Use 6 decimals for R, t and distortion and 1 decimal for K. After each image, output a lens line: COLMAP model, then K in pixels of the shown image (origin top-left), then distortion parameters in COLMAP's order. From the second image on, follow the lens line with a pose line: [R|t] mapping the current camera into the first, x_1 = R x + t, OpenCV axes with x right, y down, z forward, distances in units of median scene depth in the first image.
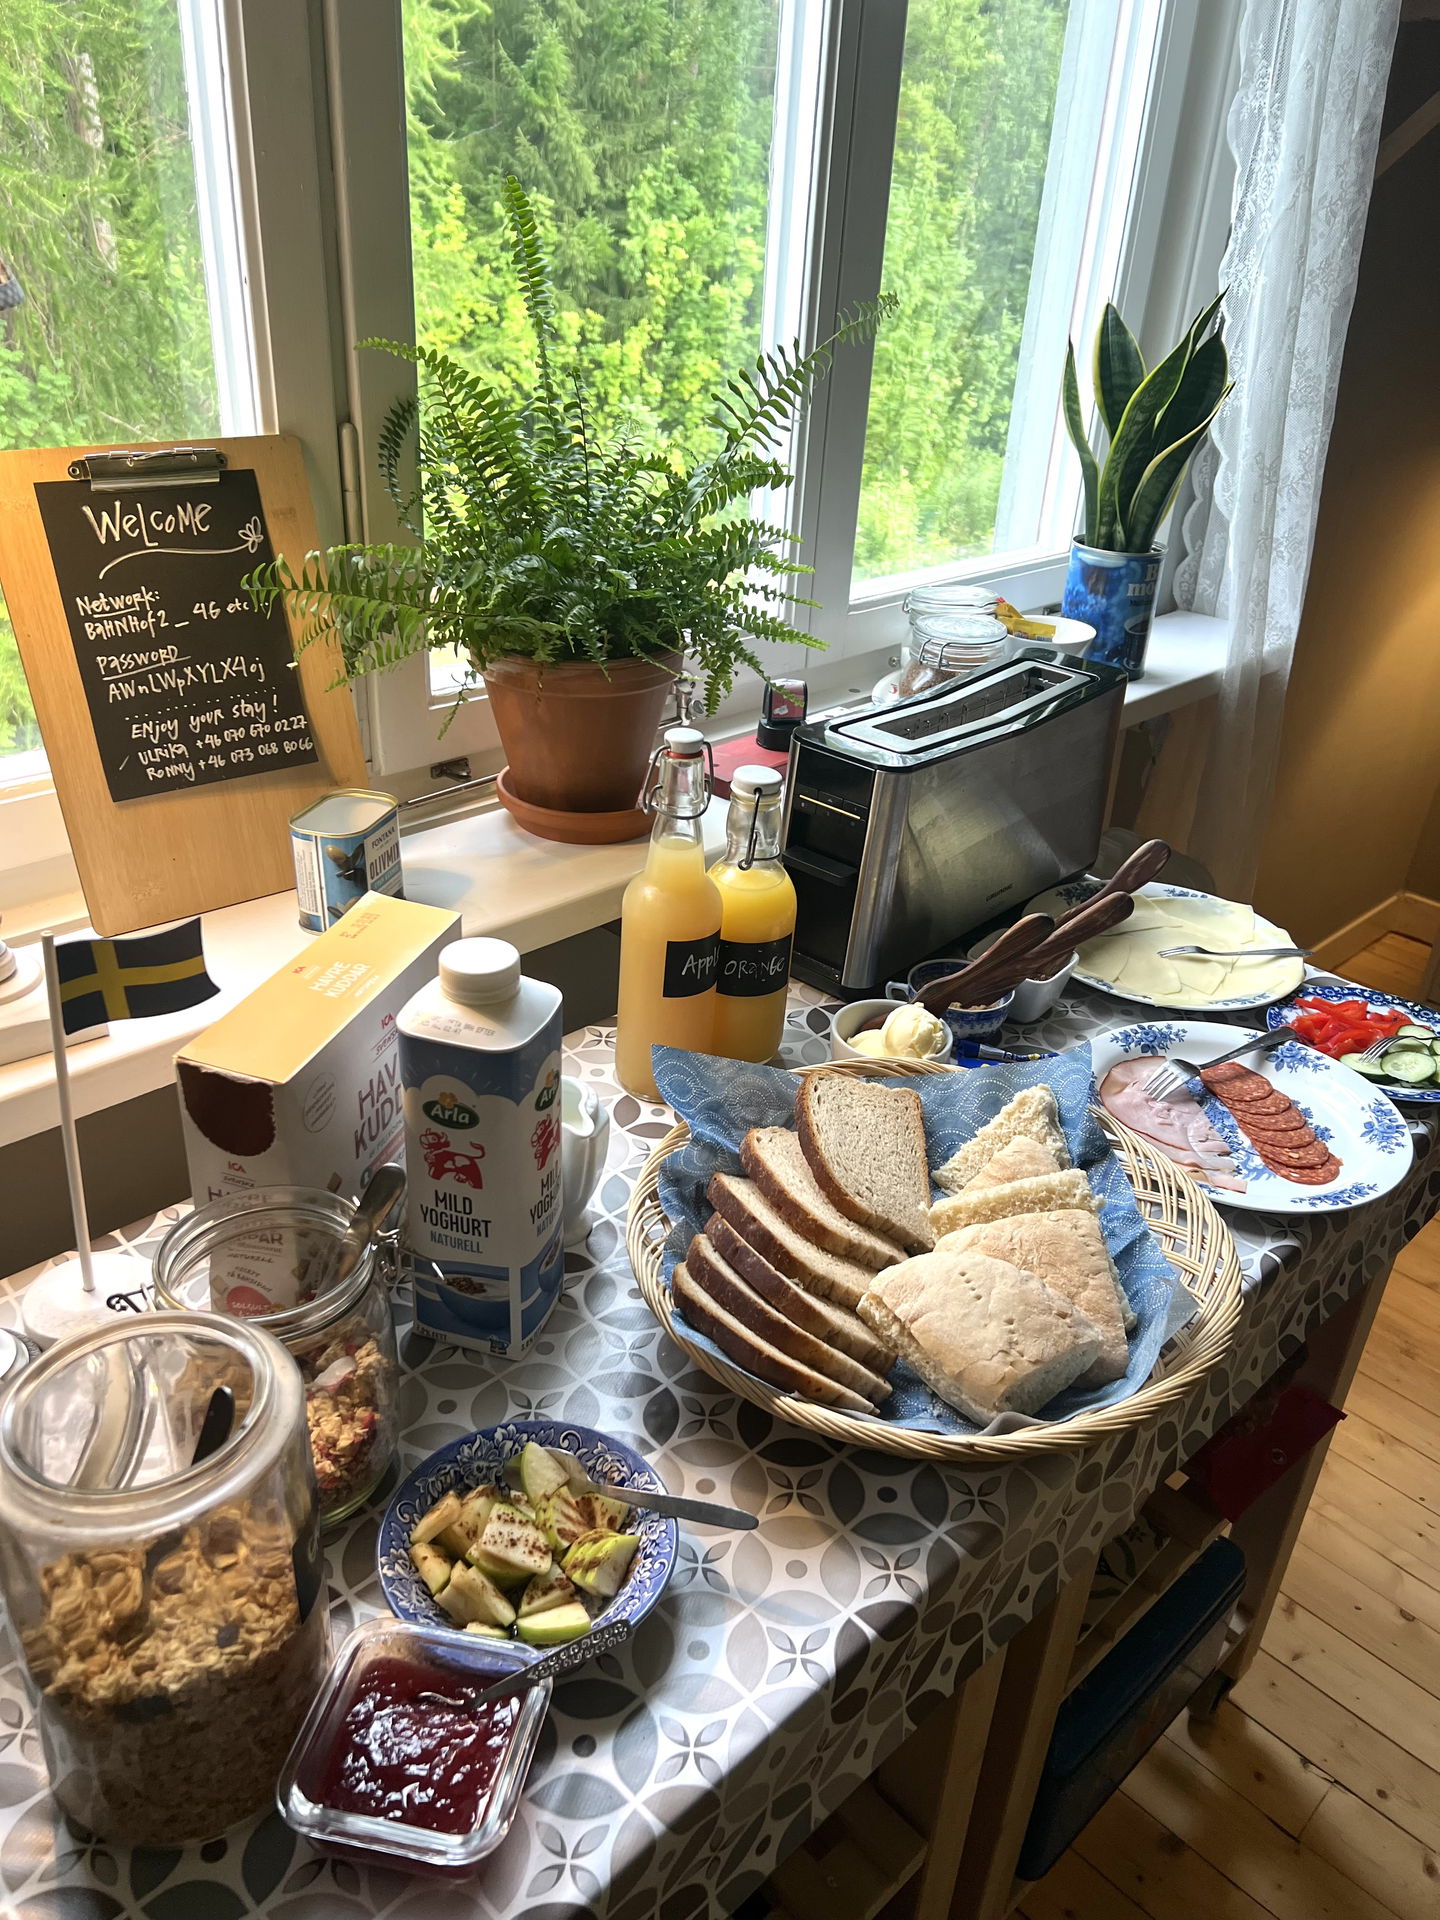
lens RADIAL K [[1449.1, 0, 716.7], [0, 1449.1, 960.9], [0, 0, 1]] dist [0.057968, 0.001757]
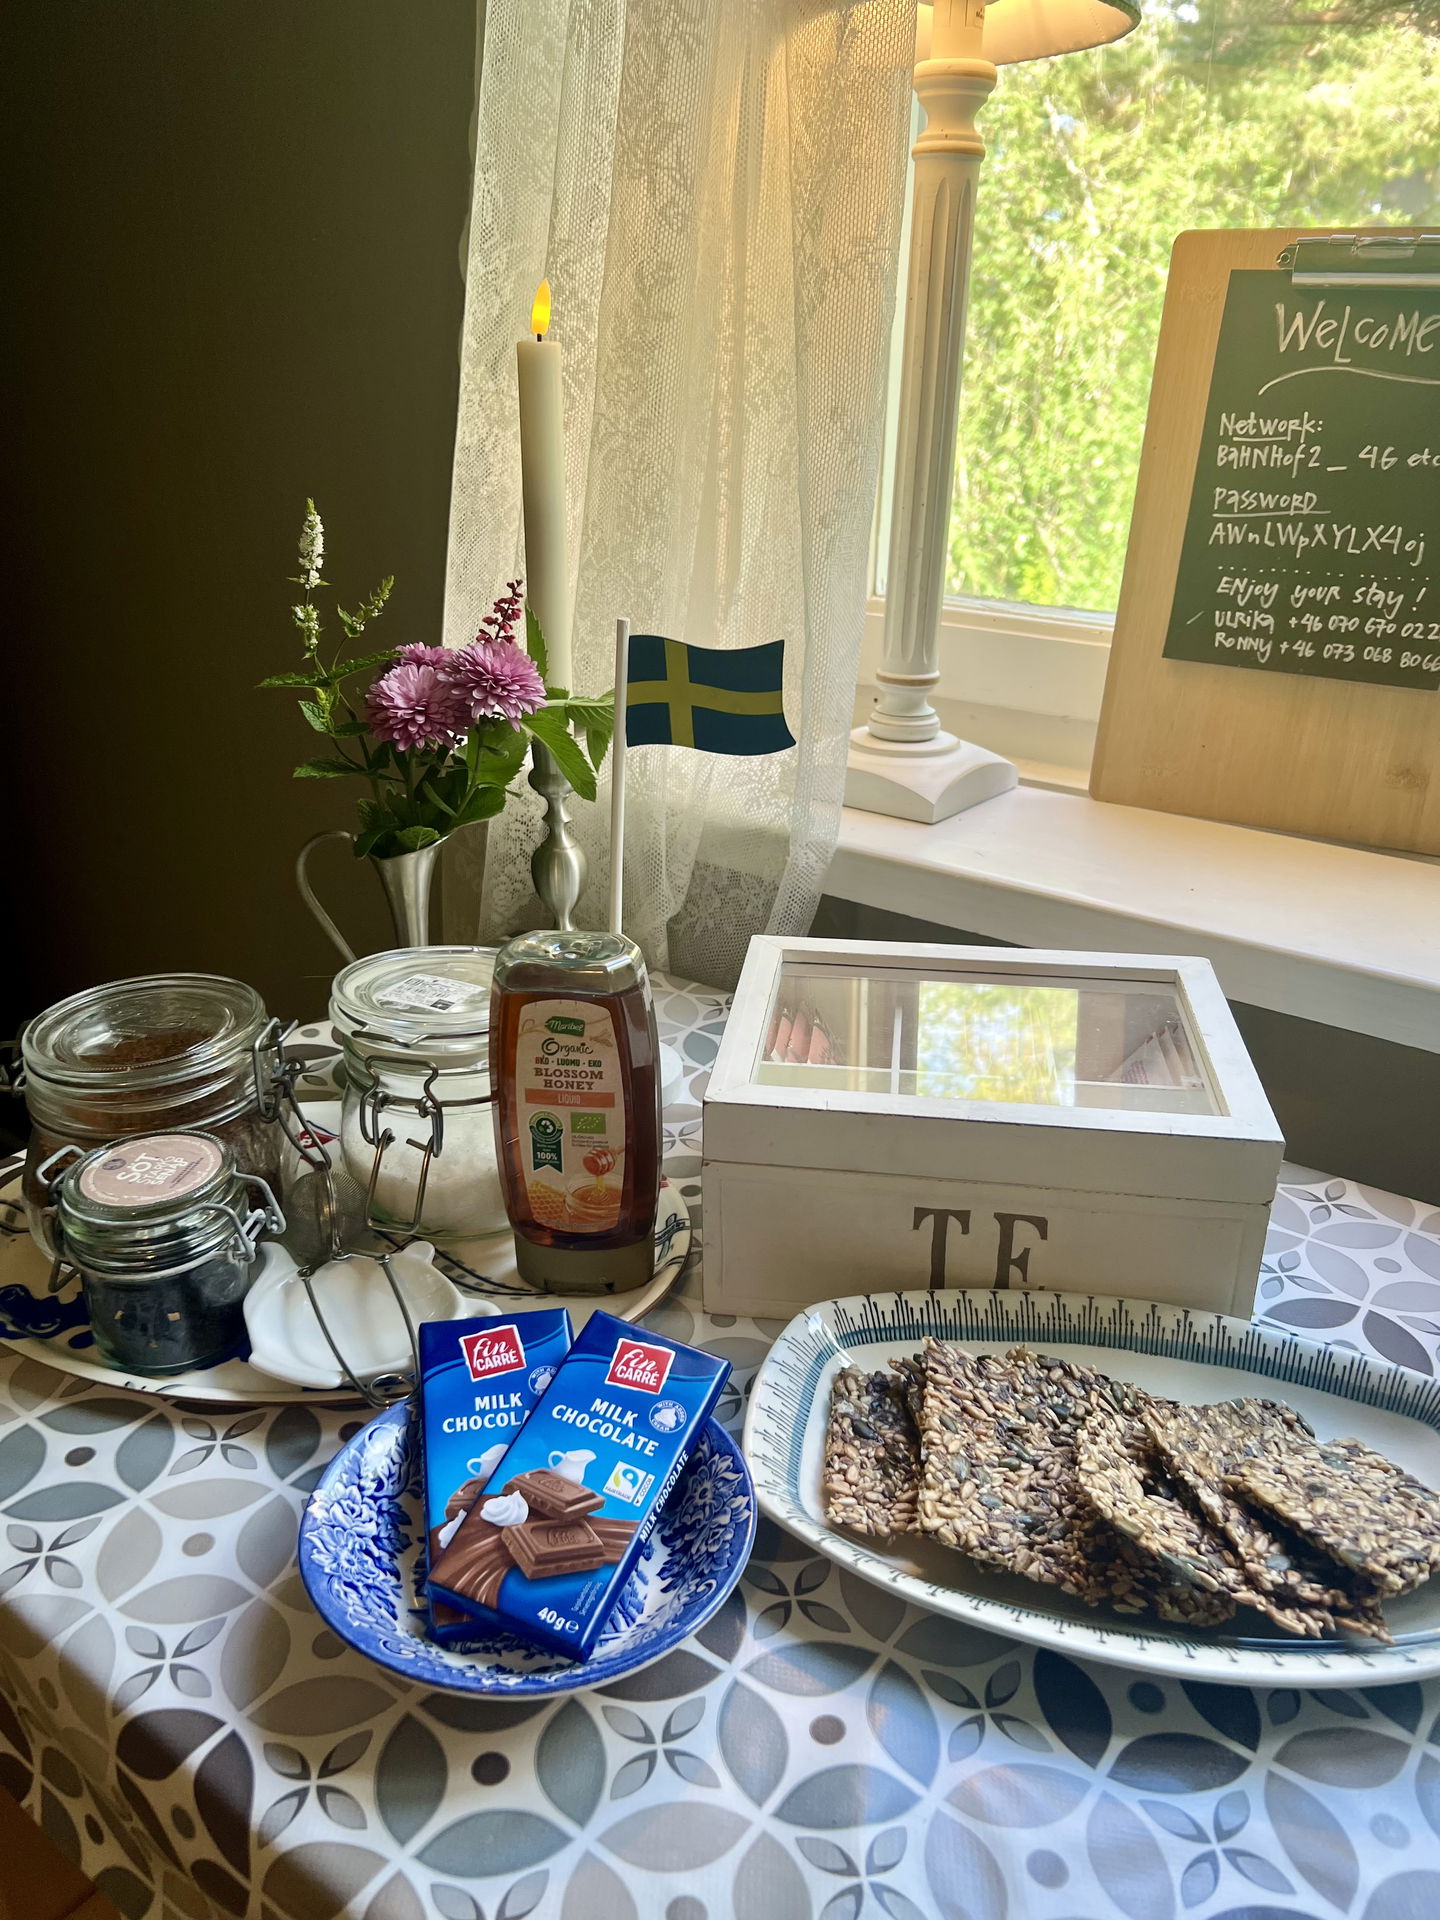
lens RADIAL K [[1449.1, 0, 719.0], [0, 1449.1, 961.8], [0, 0, 1]] dist [0.057968, 0.001757]
pose [[0.320151, 0.399905, -0.858825, 0.319277], [-0.419138, 0.872780, 0.250158, -0.055947], [0.849604, 0.279878, 0.447036, 0.433409]]
